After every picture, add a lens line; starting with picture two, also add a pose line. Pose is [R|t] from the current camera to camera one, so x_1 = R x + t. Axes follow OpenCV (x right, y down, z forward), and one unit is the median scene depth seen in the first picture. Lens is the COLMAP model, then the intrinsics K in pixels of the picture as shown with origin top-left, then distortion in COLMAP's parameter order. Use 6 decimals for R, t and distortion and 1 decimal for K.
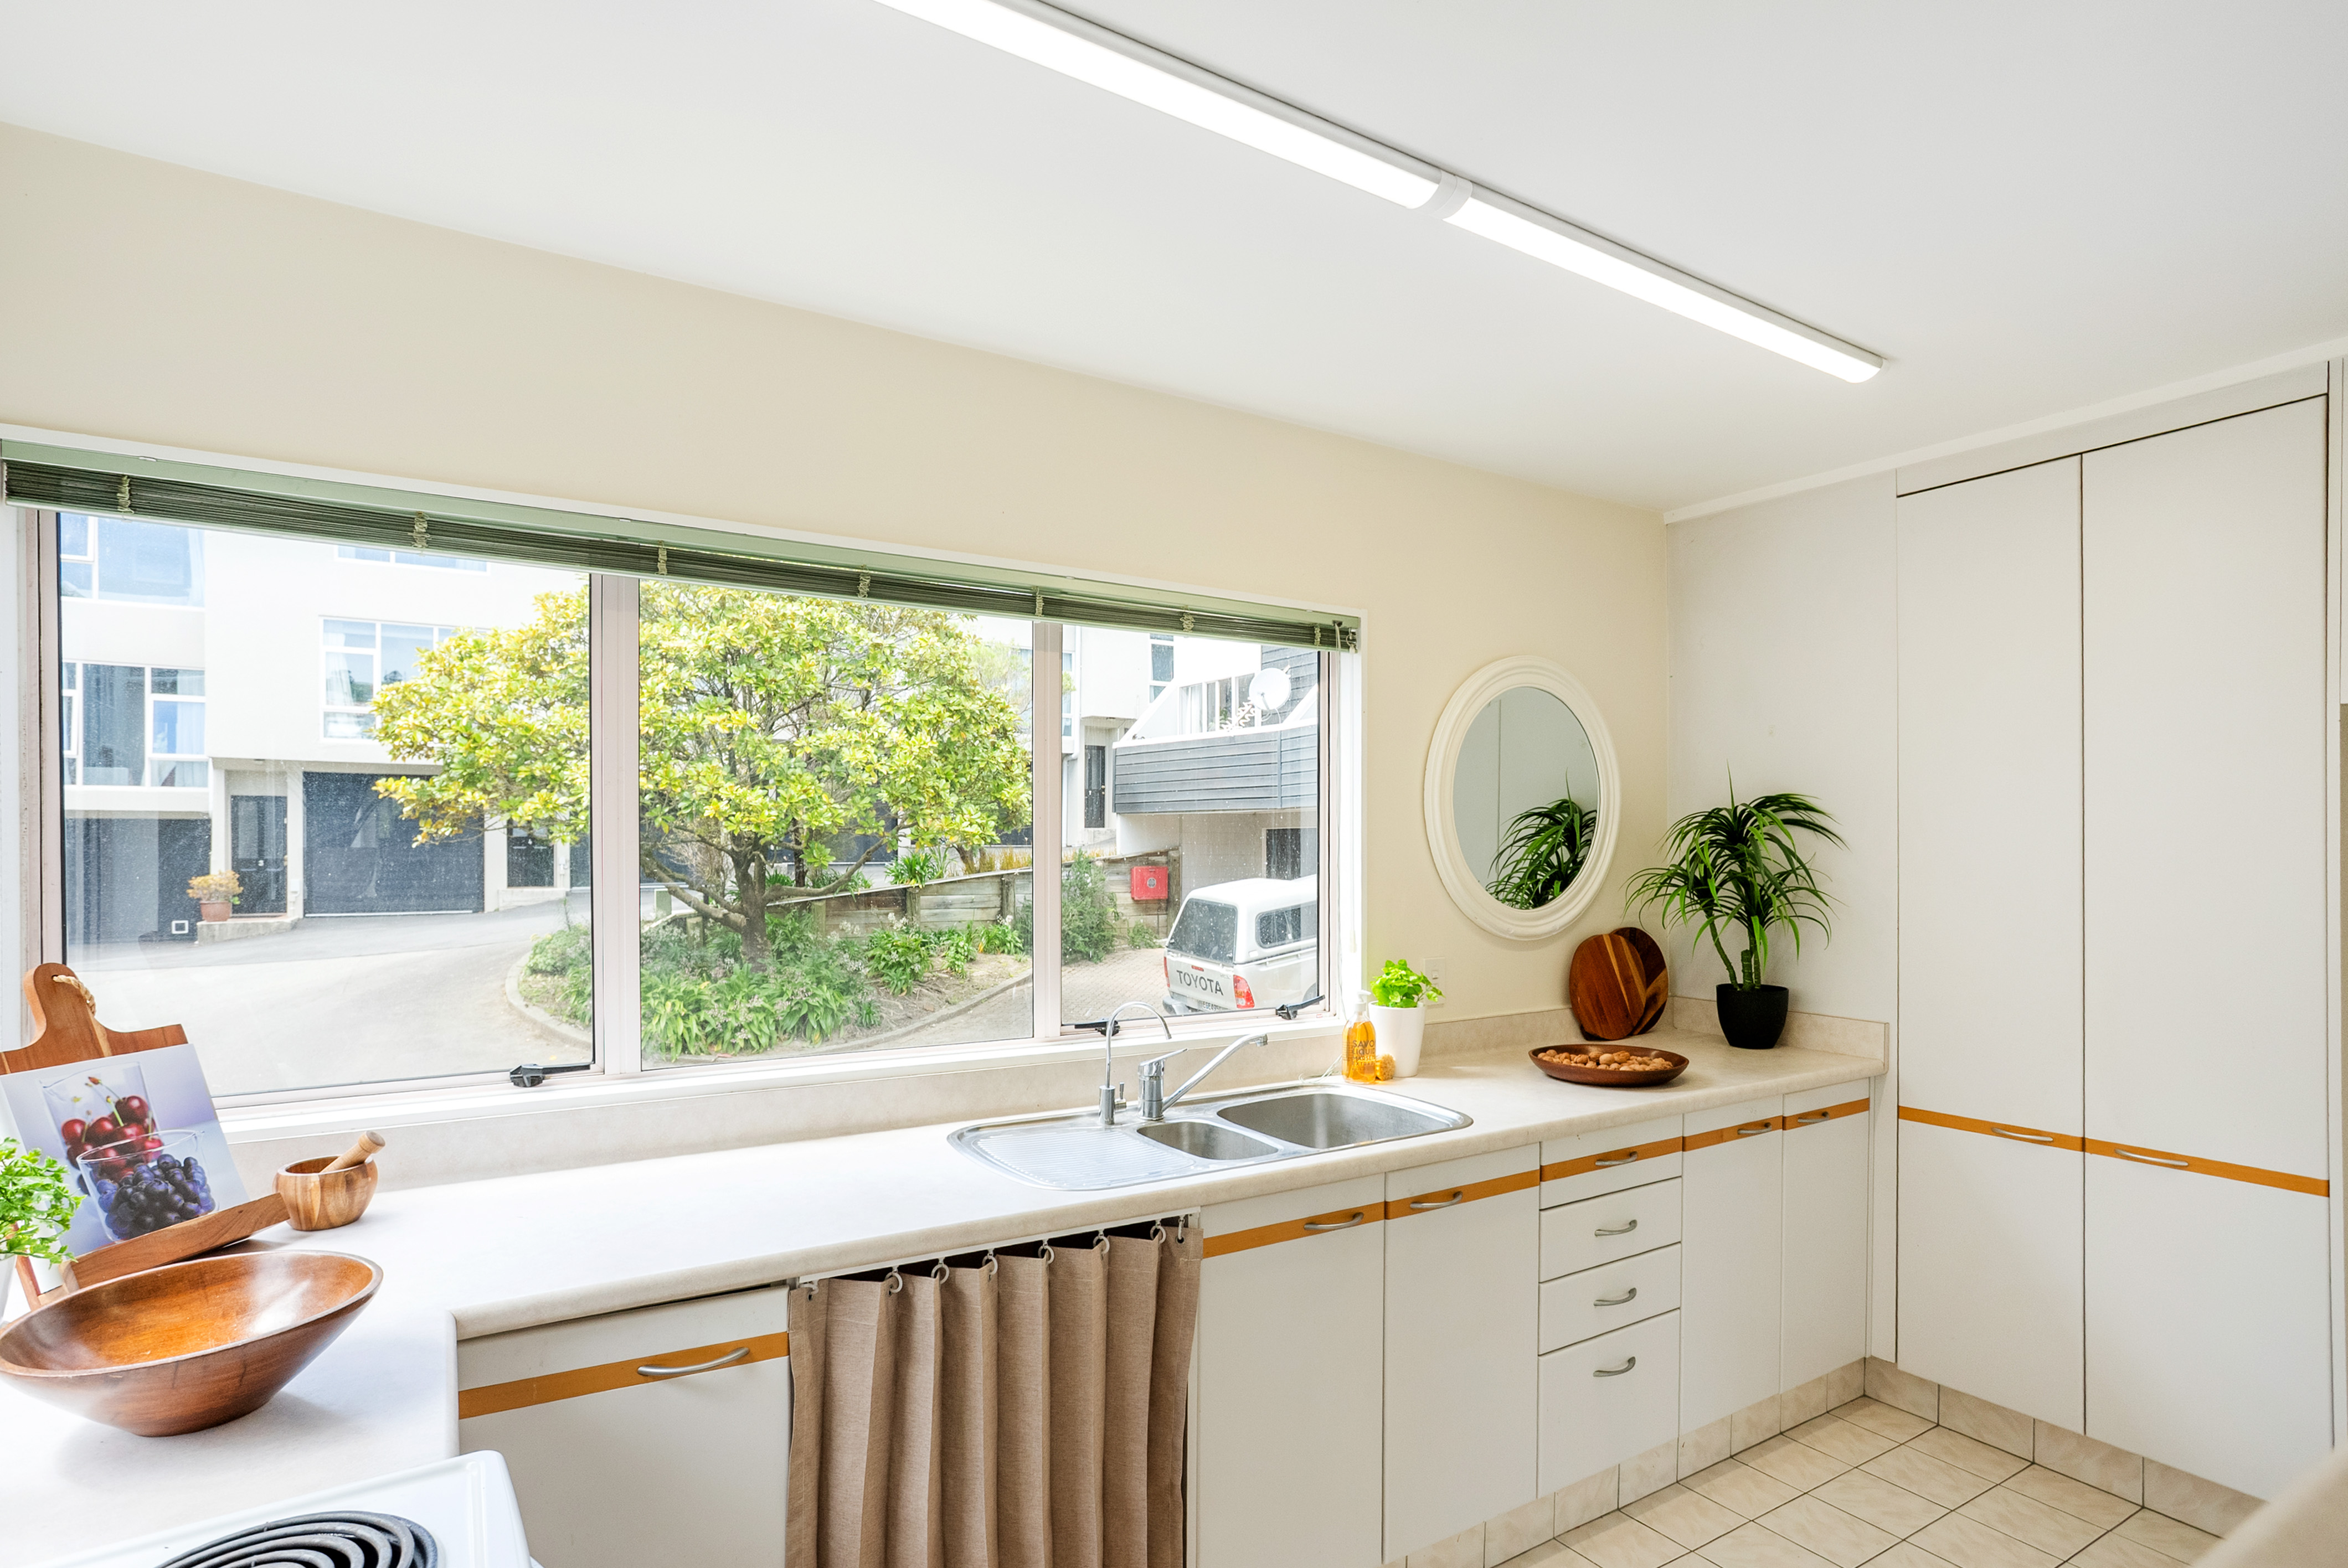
lens RADIAL K [[1207.4, 0, 1189.9], [0, 1207.4, 827.2], [0, 0, 1]] dist [-0.081353, 0.038923]
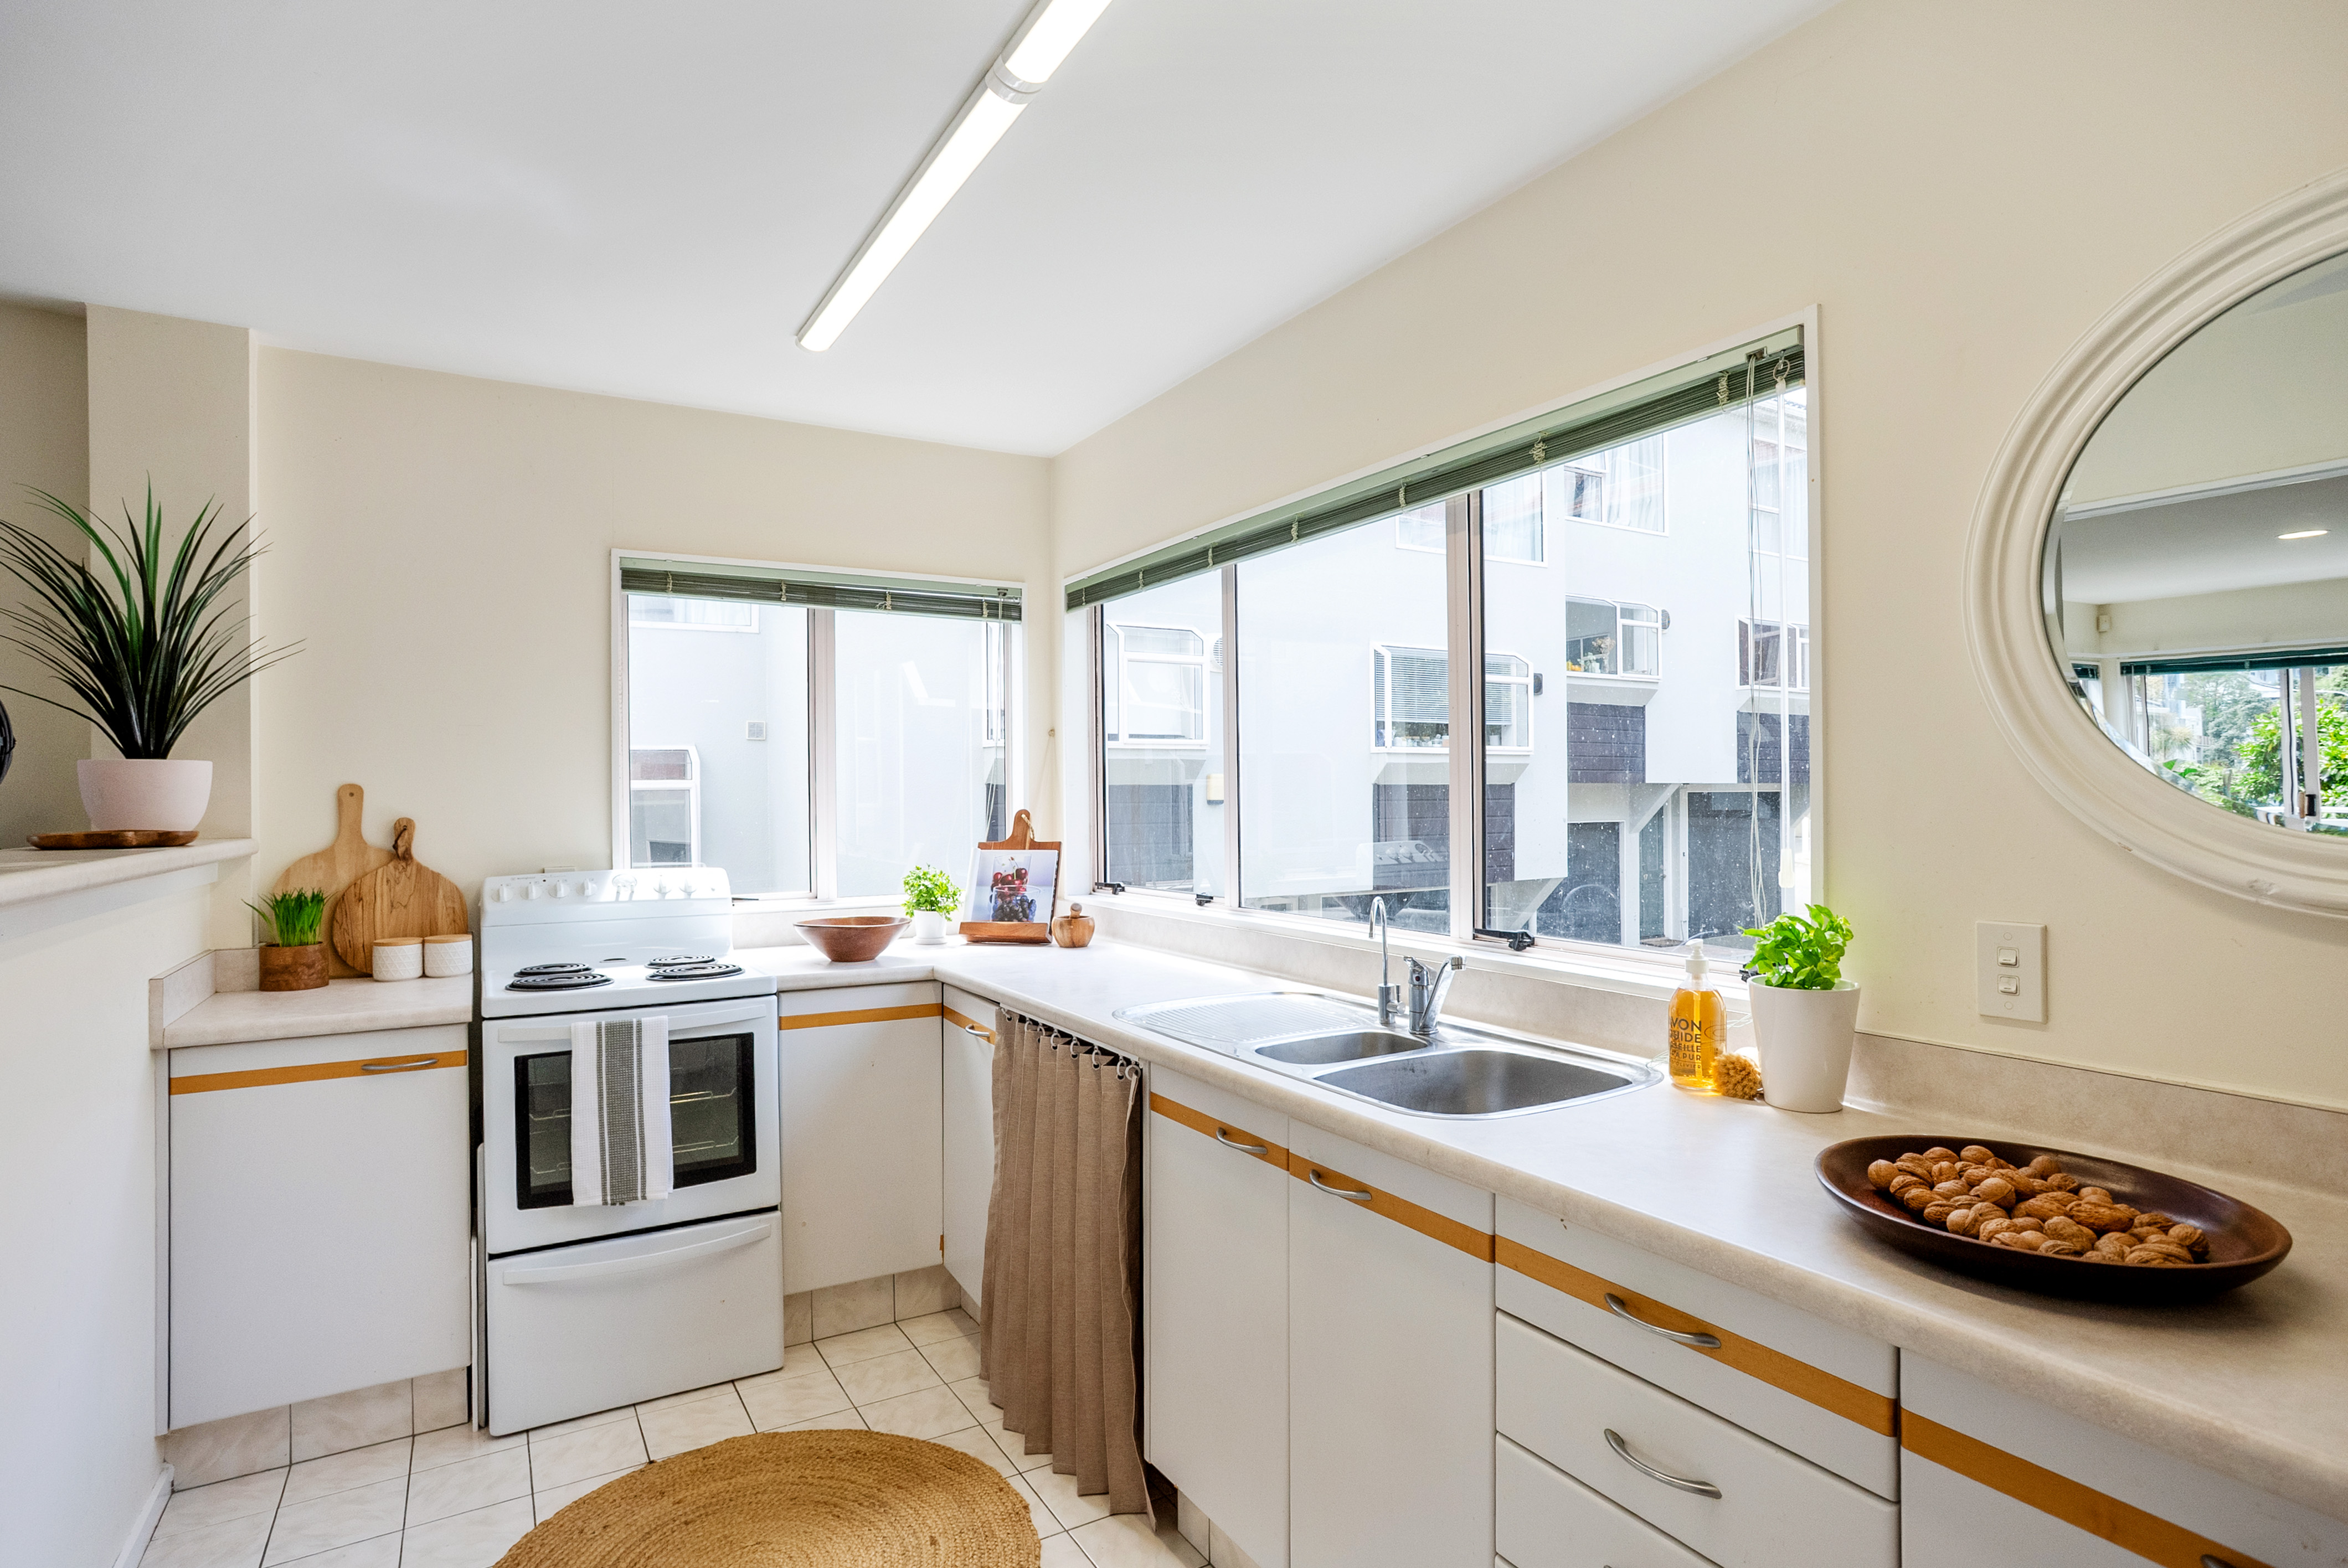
lens RADIAL K [[1185.5, 0, 1182.7], [0, 1185.5, 809.9], [0, 0, 1]] dist [-0.044852, 0.029233]
pose [[-0.027670, 0.016334, -0.999484, 0.798506], [0.029572, 0.999442, 0.015514, 0.050603], [0.999180, -0.029128, -0.028137, 0.777226]]
